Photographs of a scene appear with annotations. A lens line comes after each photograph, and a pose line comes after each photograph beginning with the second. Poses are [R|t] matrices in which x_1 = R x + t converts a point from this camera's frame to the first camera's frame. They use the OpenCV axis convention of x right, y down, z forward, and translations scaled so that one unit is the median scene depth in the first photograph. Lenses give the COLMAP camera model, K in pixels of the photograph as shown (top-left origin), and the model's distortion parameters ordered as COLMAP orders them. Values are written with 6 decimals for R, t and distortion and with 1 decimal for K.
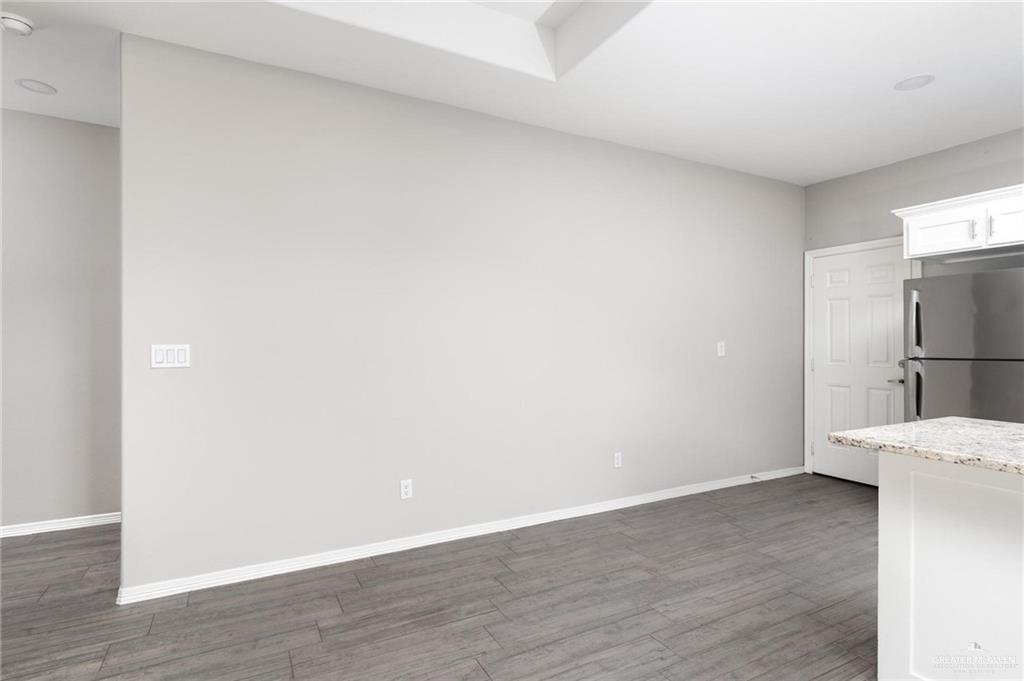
lens RADIAL K [[519.8, 0, 512.0], [0, 519.8, 340.5], [0, 0, 1]] dist [-0.000582, 0.000313]
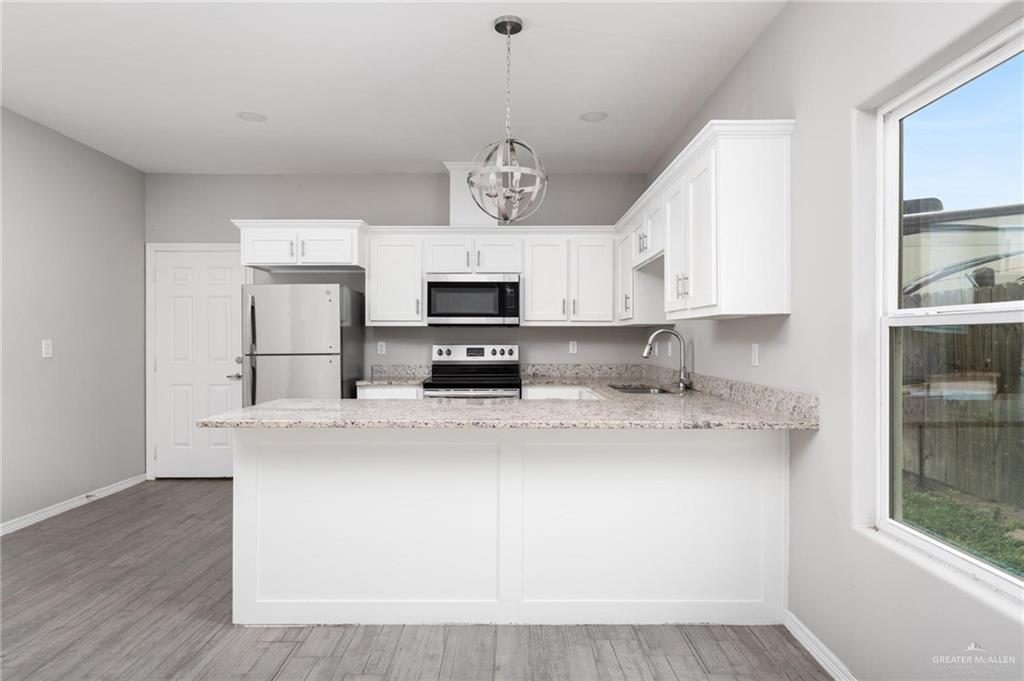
lens RADIAL K [[618.4, 0, 512.0], [0, 618.4, 340.5], [0, 0, 1]] dist [0.001027, 0.001017]
pose [[0.472020, -0.001064, 0.881587, -0.162893], [-0.001402, 0.999997, 0.001958, -0.000279], [-0.881587, -0.002160, 0.472018, -0.158023]]
